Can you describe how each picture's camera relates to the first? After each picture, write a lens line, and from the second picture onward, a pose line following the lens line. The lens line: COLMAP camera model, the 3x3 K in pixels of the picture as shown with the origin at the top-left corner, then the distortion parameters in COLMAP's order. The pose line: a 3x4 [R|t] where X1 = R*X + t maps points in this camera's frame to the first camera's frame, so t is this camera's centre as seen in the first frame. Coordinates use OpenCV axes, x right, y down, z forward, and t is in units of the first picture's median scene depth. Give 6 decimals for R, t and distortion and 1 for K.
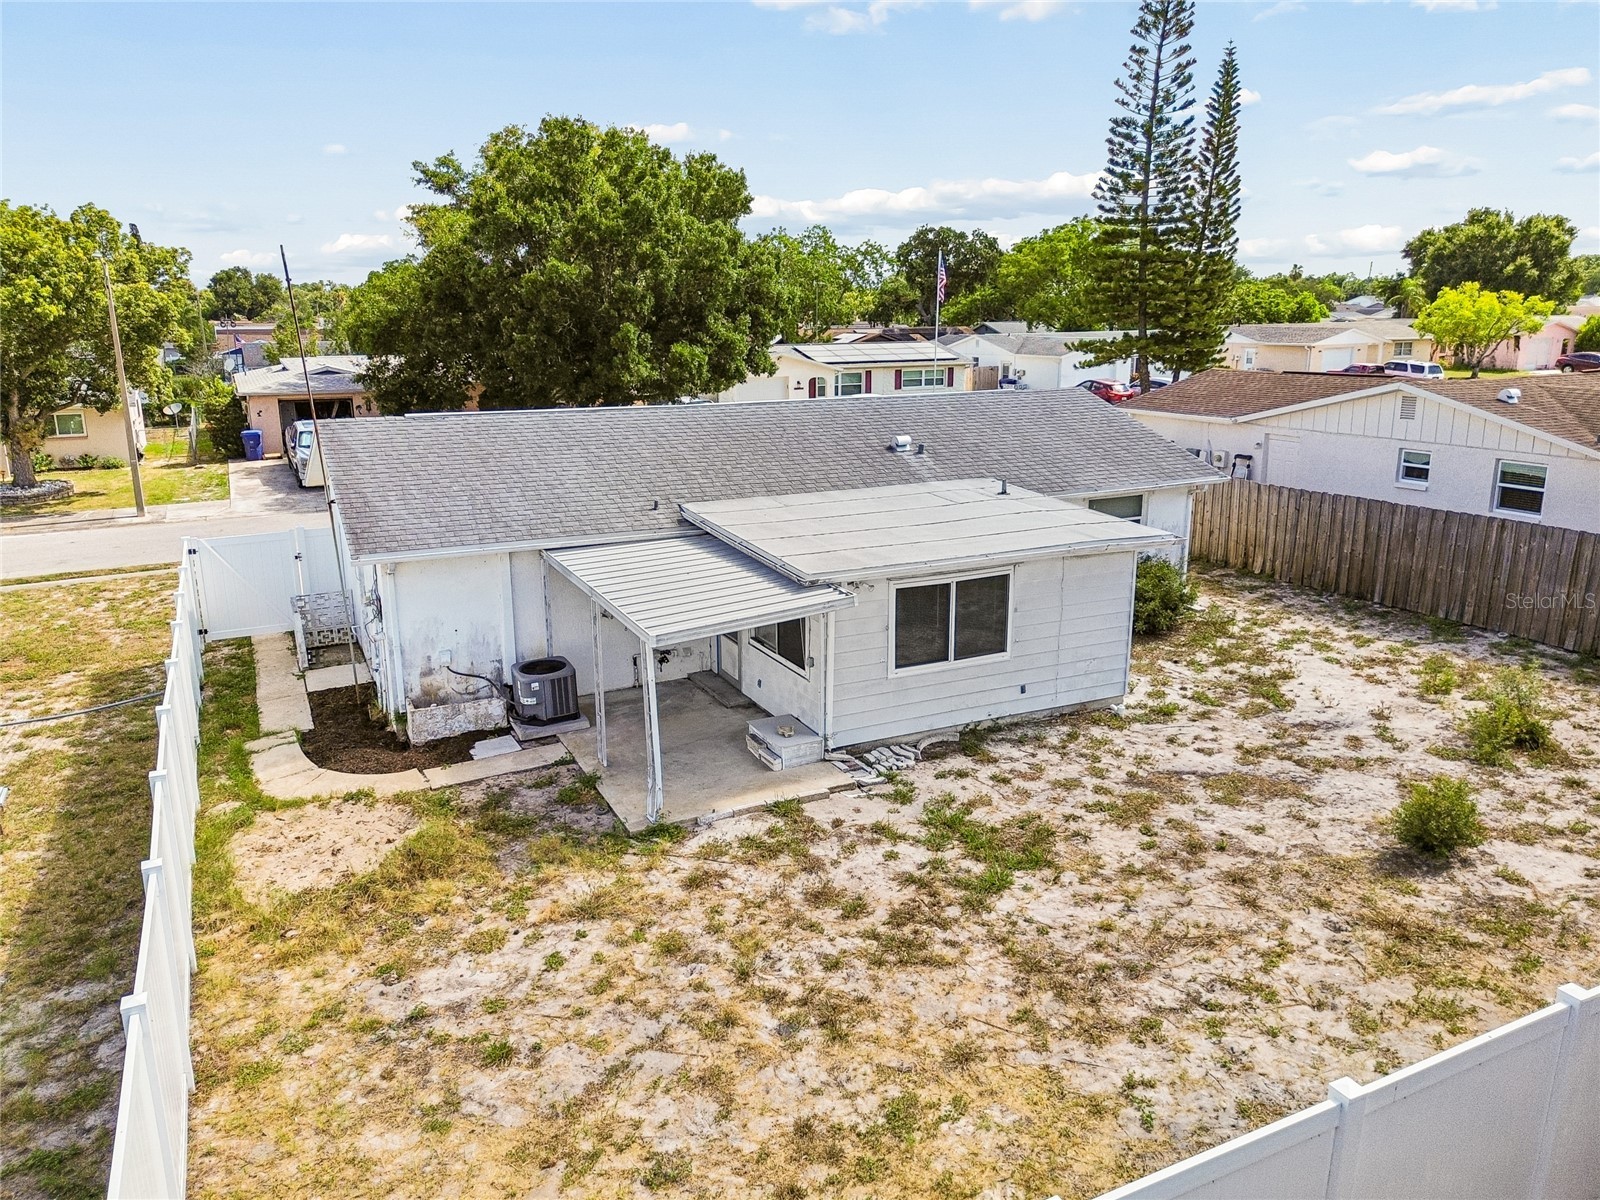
lens RADIAL K [[1142.9, 0, 797.6], [0, 1142.9, 597.5], [0, 0, 1]] dist [0.060379, -0.056166]
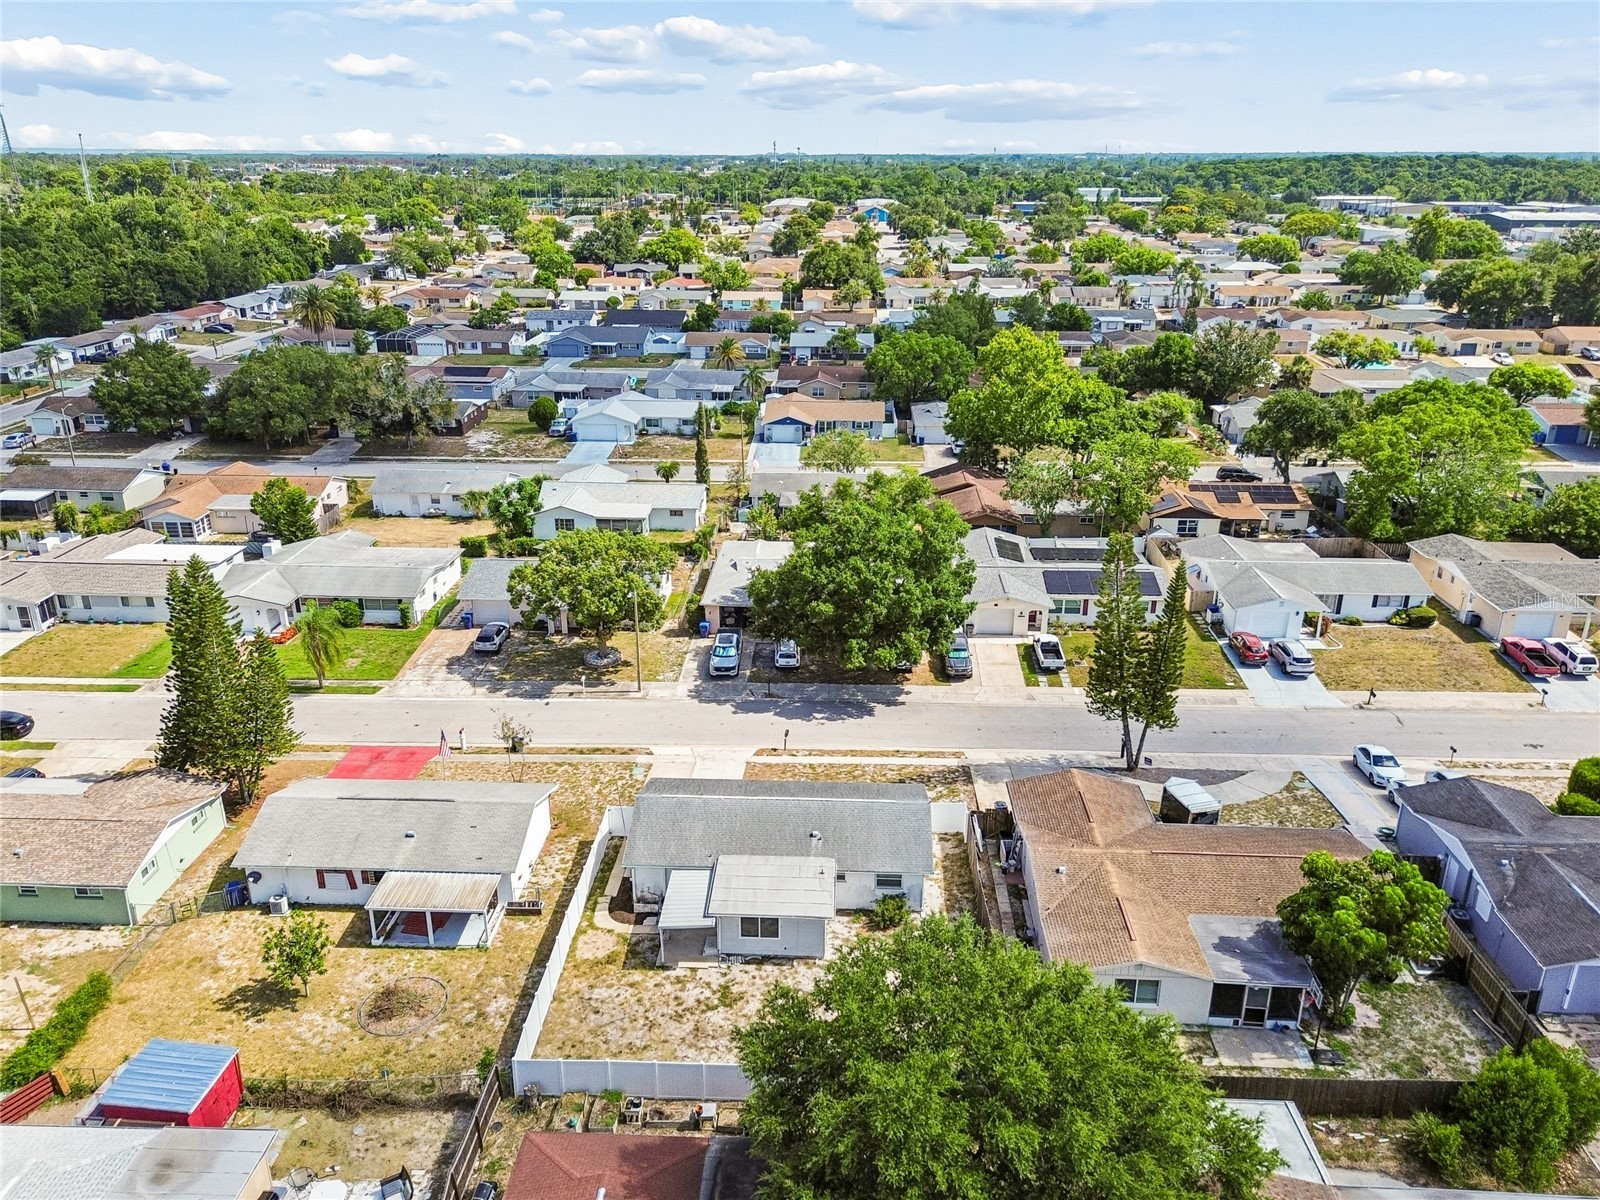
lens RADIAL K [[1177.3, 0, 796.1], [0, 1177.3, 595.4], [0, 0, 1]] dist [0.077032, -0.086707]
pose [[0.874733, 0.176380, -0.451368, 1.755808], [-0.123285, 0.981762, 0.144718, -1.573693], [0.468662, -0.070943, 0.880524, -2.149124]]
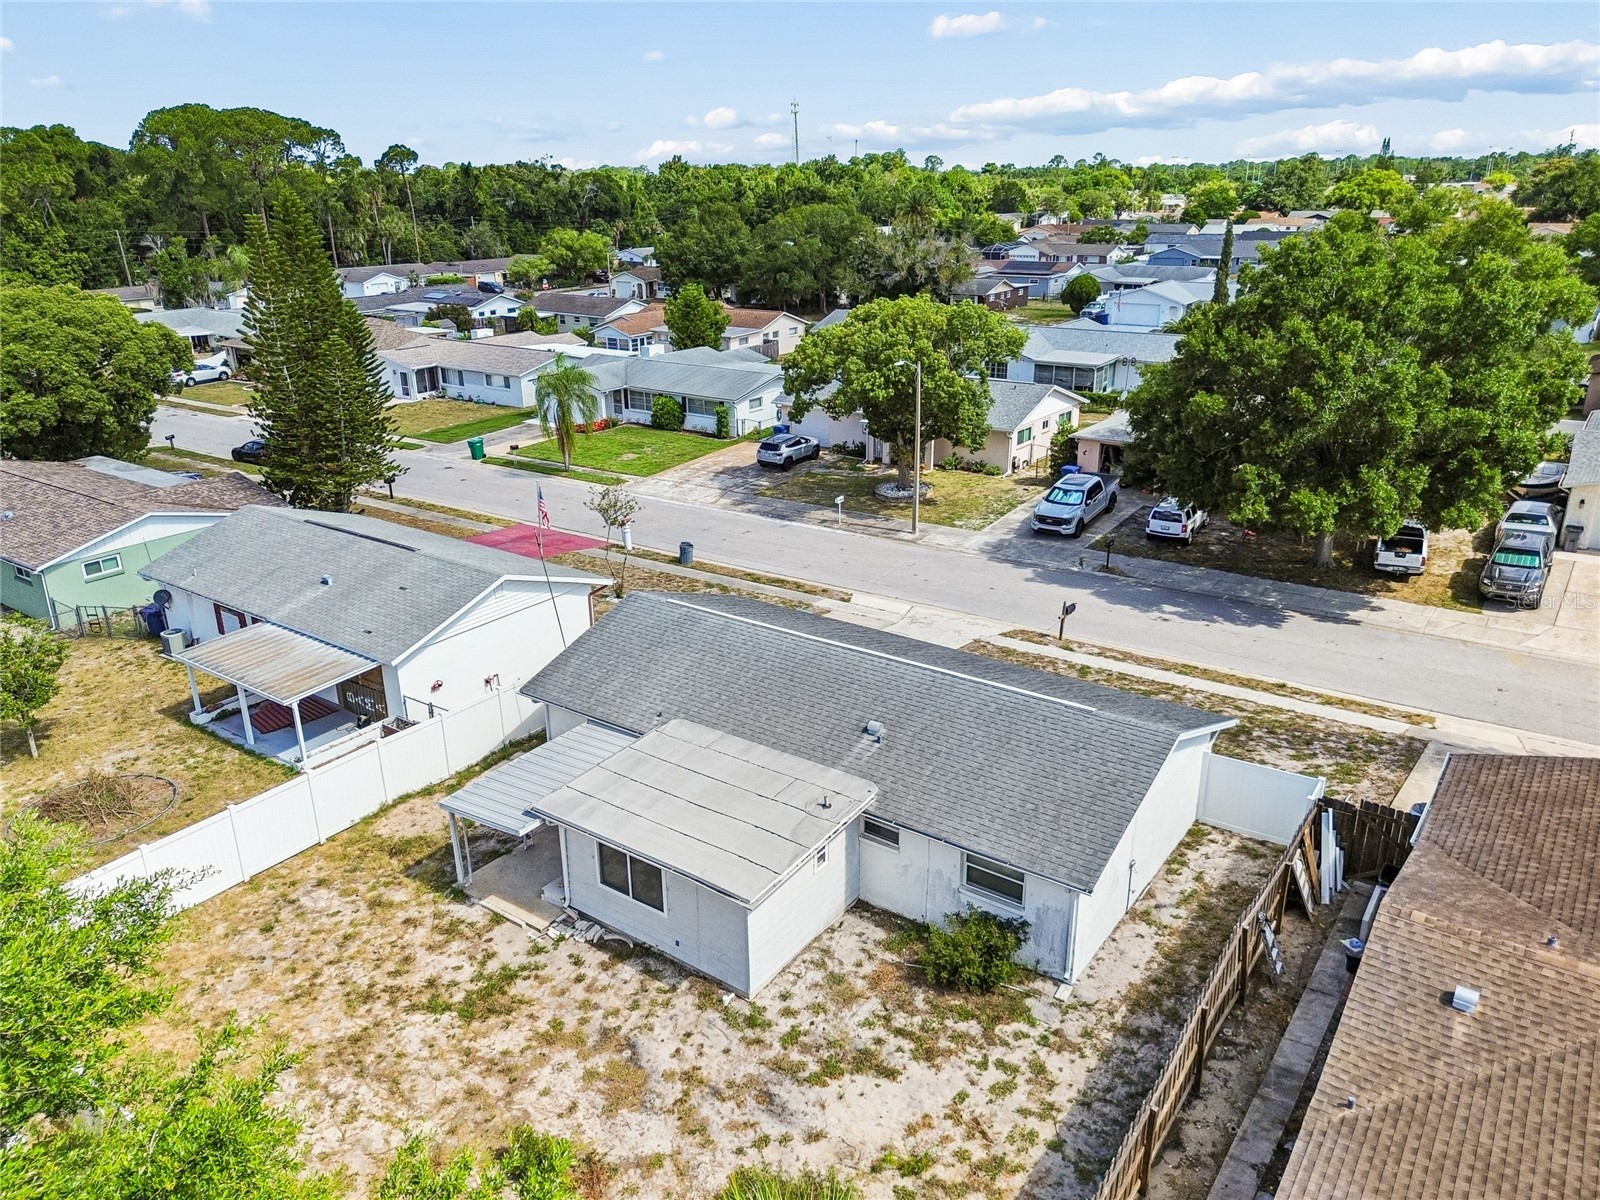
lens RADIAL K [[1142.9, 0, 797.6], [0, 1142.9, 597.5], [0, 0, 1]] dist [0.060379, -0.056166]
pose [[0.466674, 0.303709, -0.830648, 1.440439], [-0.203308, 0.950878, 0.233446, -0.752824], [0.860745, 0.059934, 0.505496, 0.416328]]
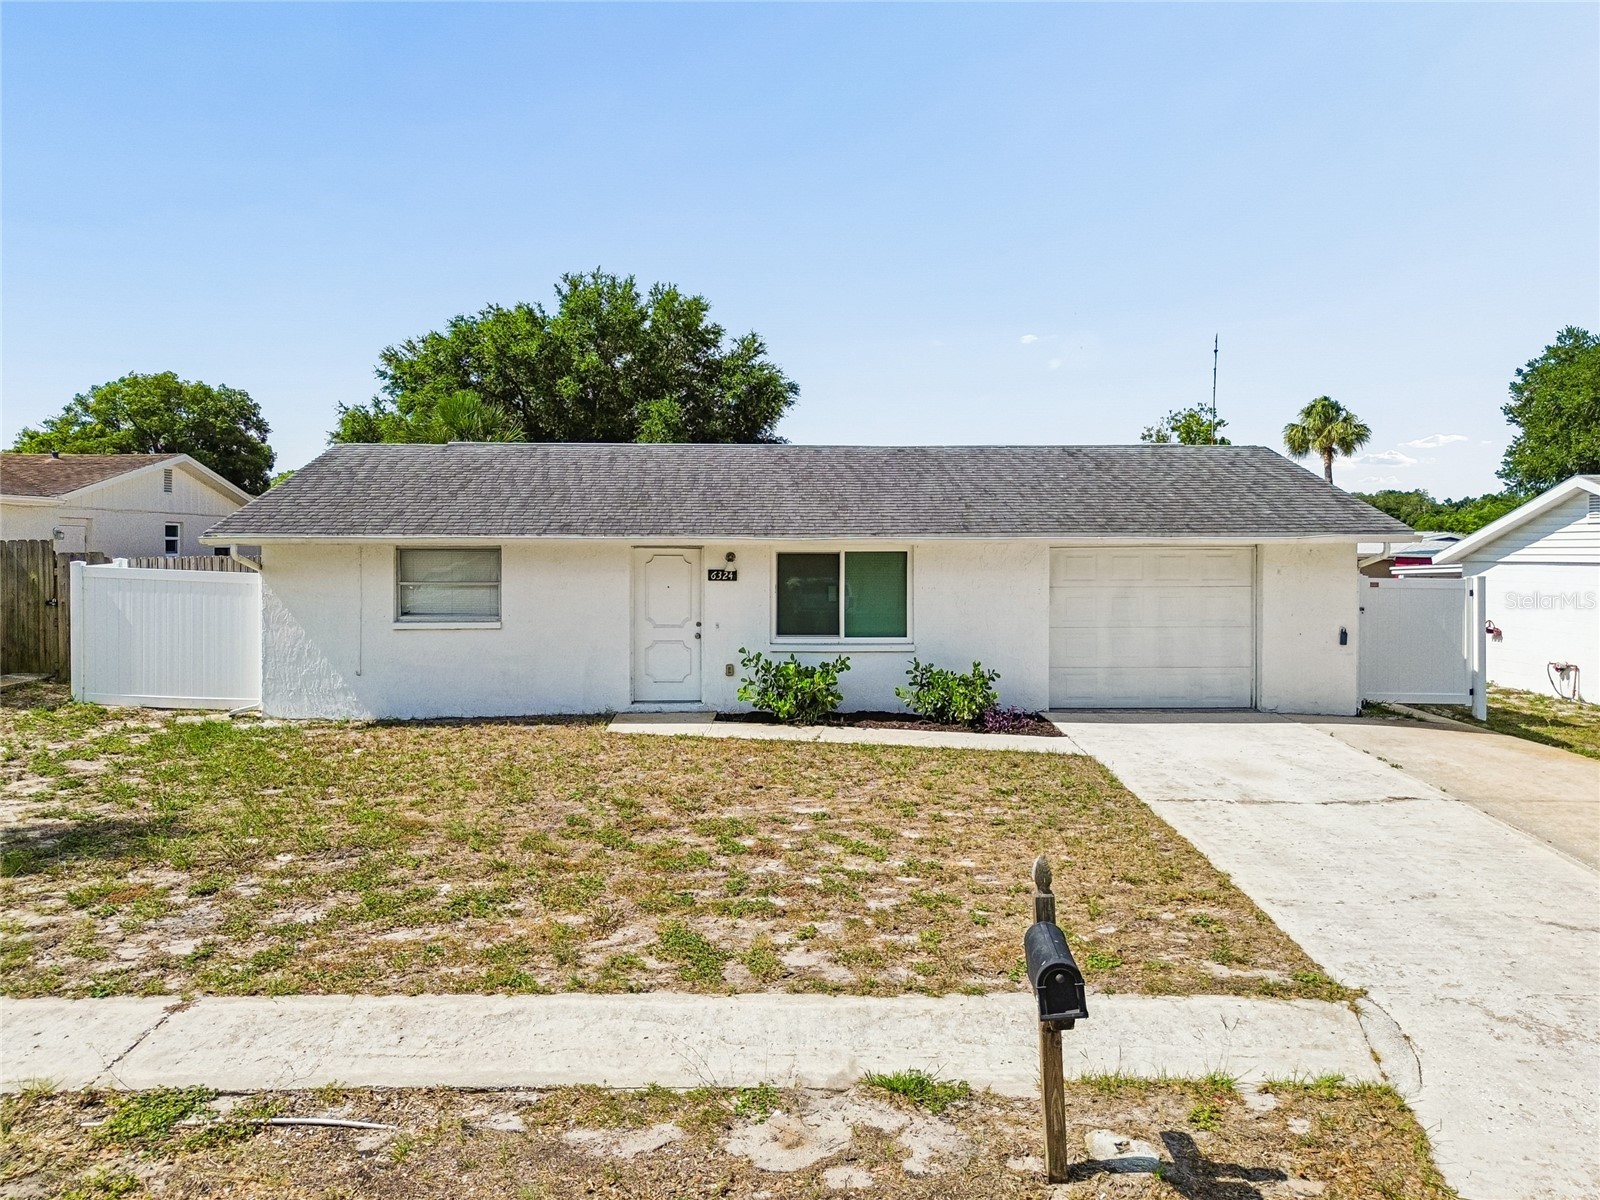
lens RADIAL K [[1138.1, 0, 804.0], [0, 1138.1, 609.6], [0, 0, 1]] dist [0.074253, -0.071964]
pose [[-0.910830, -0.018086, 0.412385, -0.584320], [0.105883, 0.955376, 0.275763, -0.428434], [-0.398971, 0.294838, -0.868270, 2.645673]]
